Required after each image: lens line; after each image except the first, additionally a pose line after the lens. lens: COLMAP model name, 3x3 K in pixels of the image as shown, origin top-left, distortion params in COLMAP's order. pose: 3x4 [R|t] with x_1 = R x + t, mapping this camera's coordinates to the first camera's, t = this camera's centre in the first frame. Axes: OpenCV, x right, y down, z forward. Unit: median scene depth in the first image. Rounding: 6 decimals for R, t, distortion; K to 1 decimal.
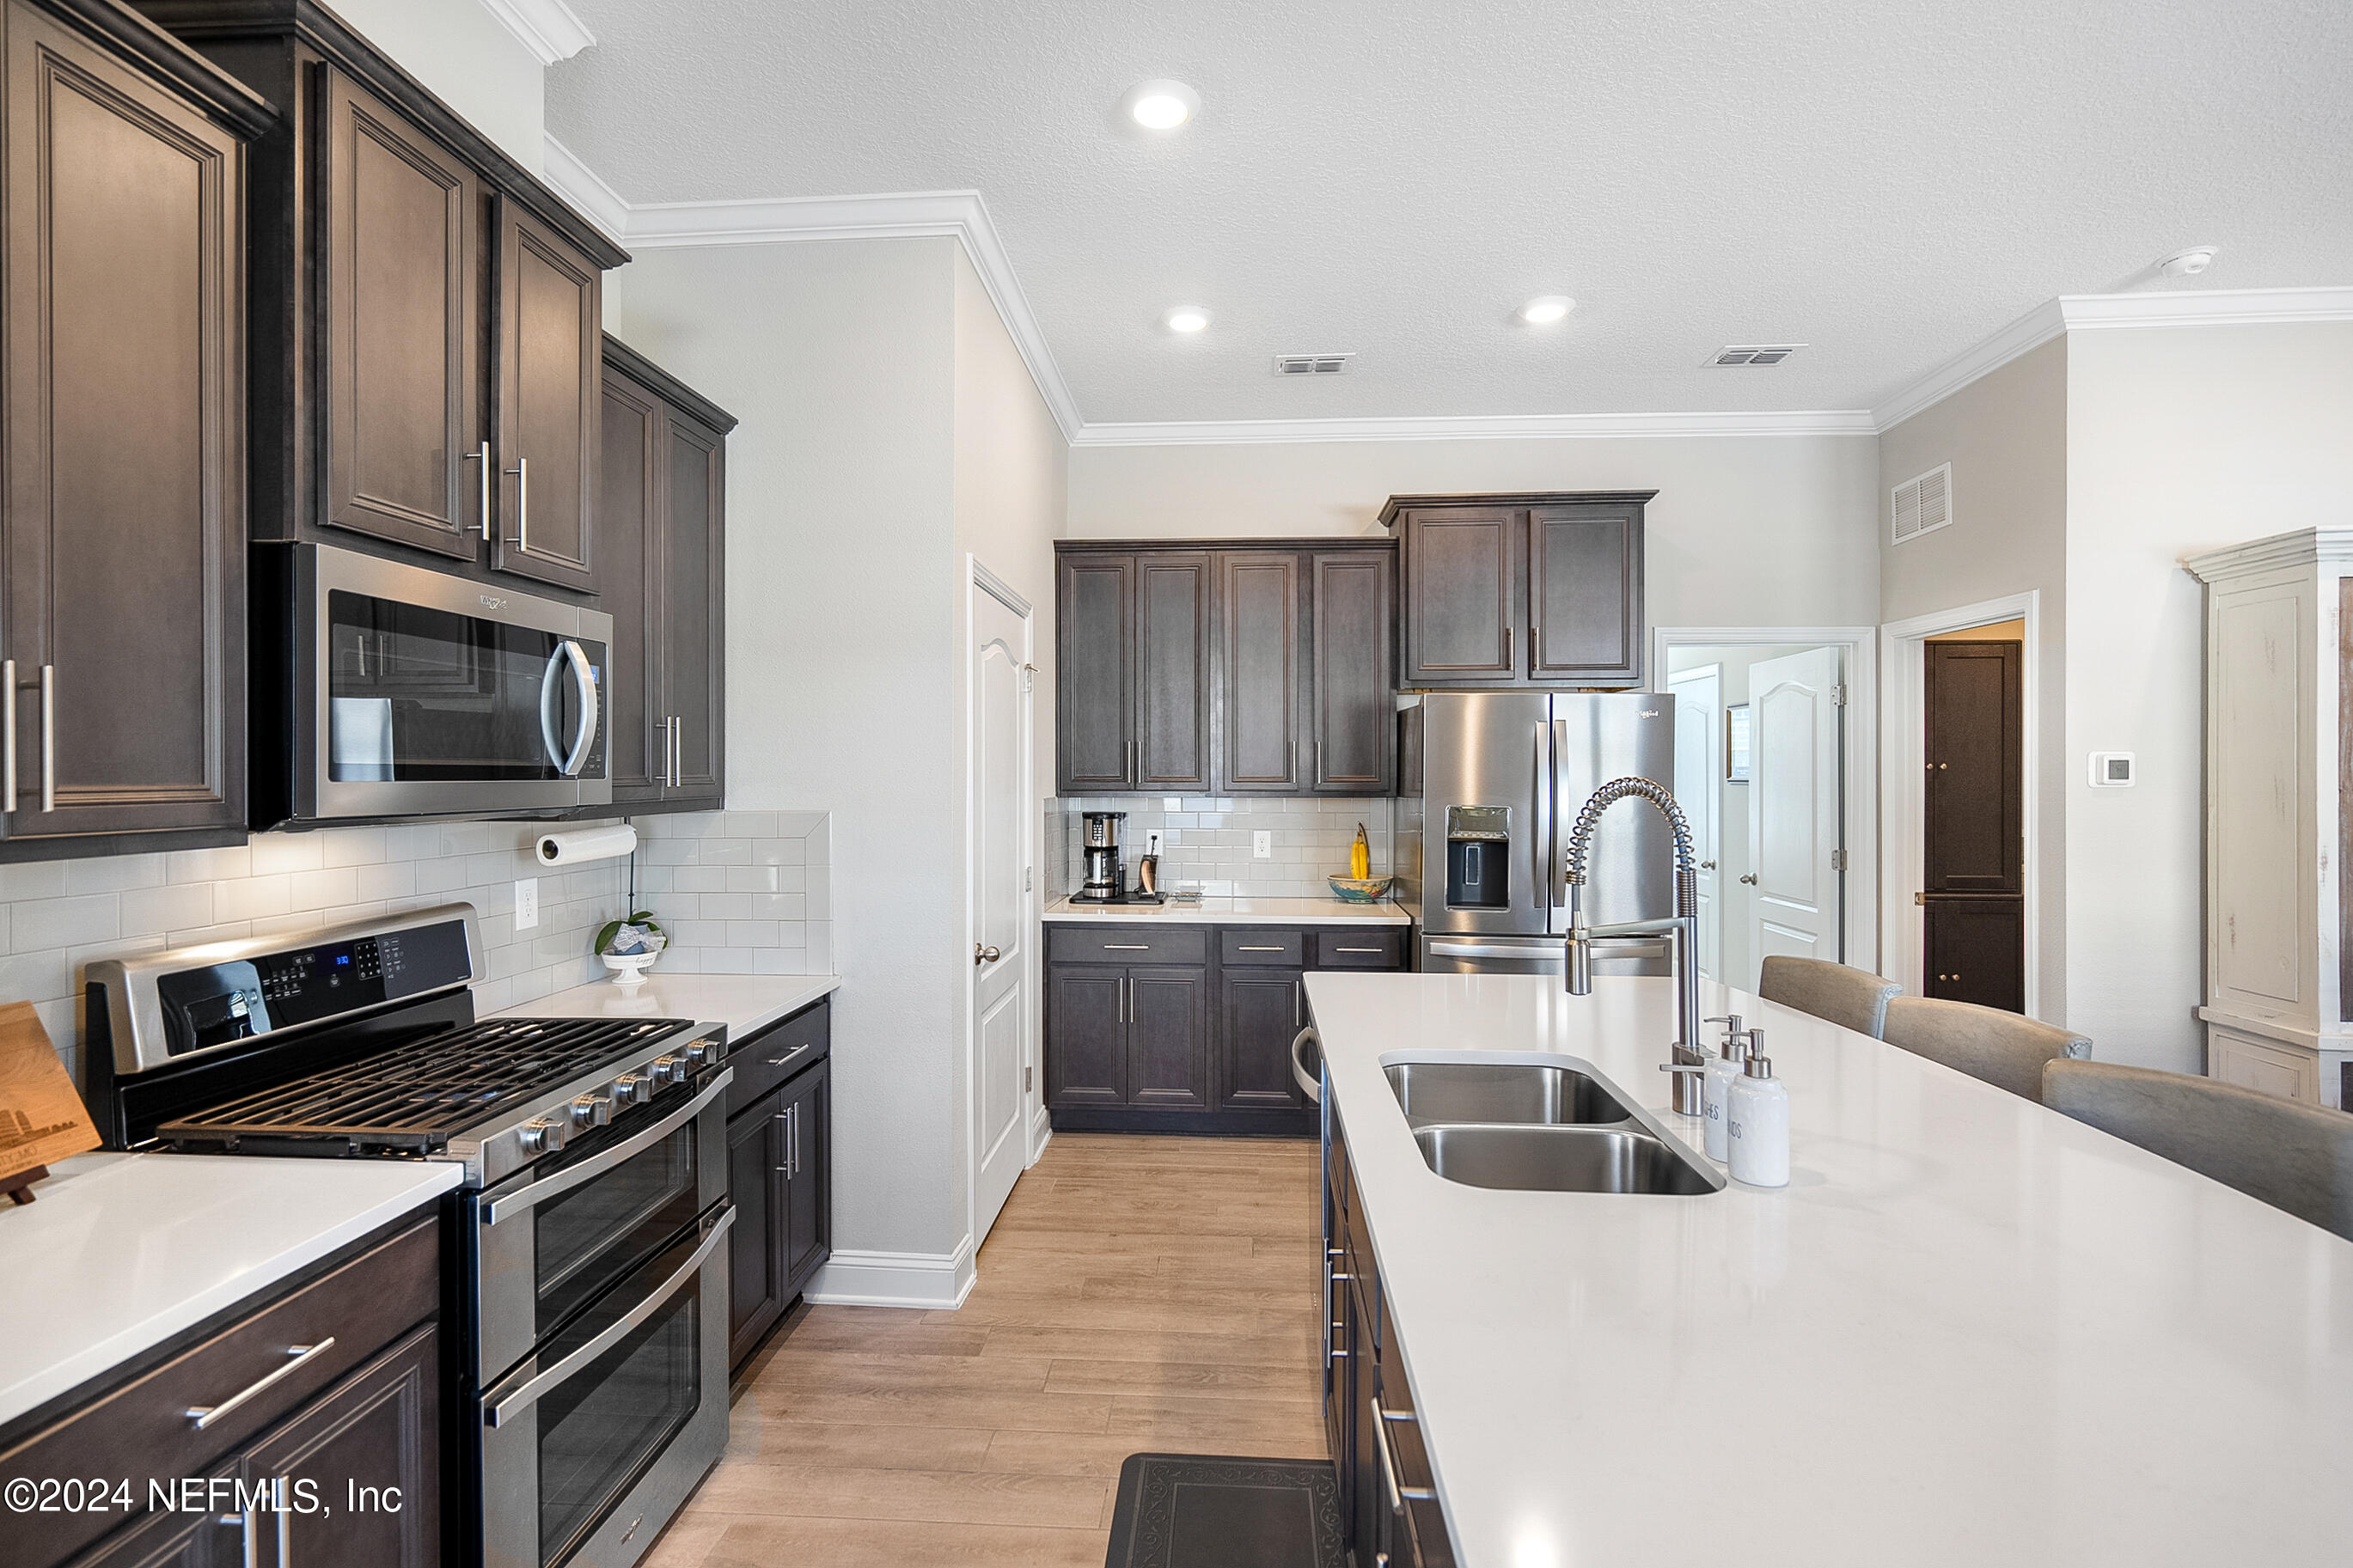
lens RADIAL K [[1079.4, 0, 1171.2], [0, 1079.4, 769.7], [0, 0, 1]] dist [0.000697, -0.000110]
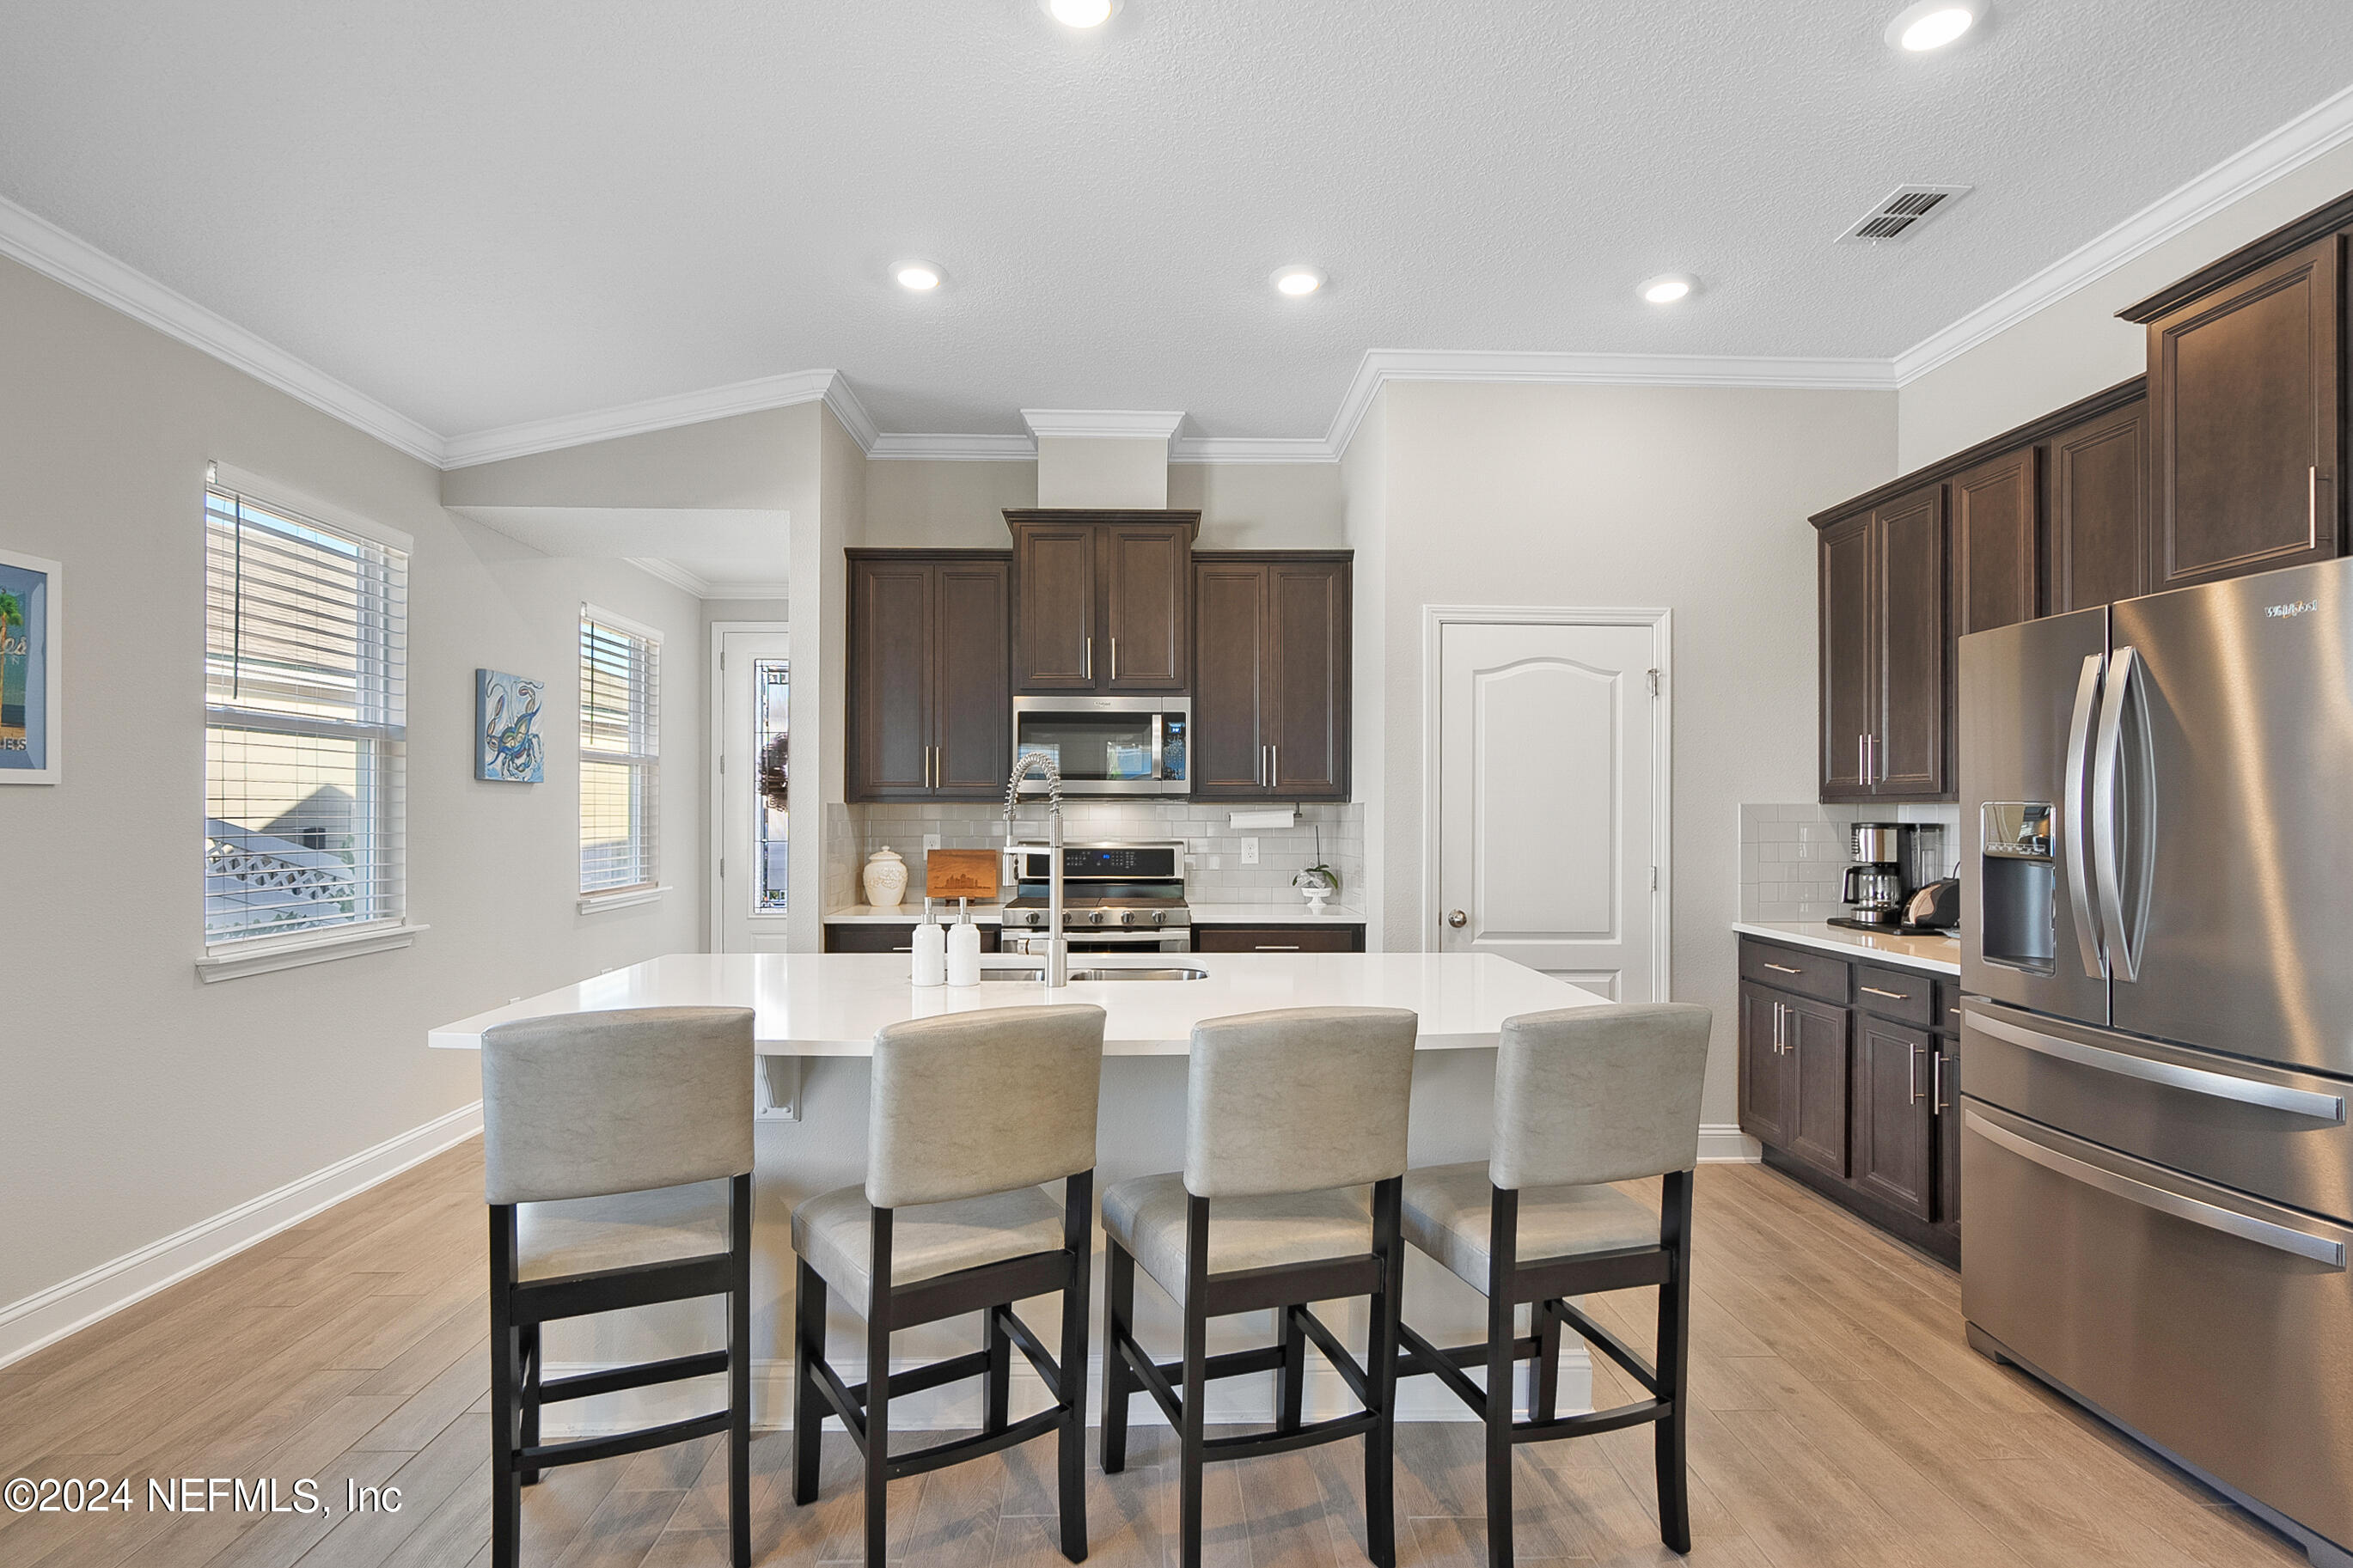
lens RADIAL K [[1079.4, 0, 1168.2], [0, 1079.4, 804.2], [0, 0, 1]] dist [0.000697, -0.000110]
pose [[0.110806, -0.006380, -0.993822, 0.805560], [-0.000269, 0.999979, -0.006449, 0.036101], [0.993842, 0.000982, 0.110802, 0.413674]]
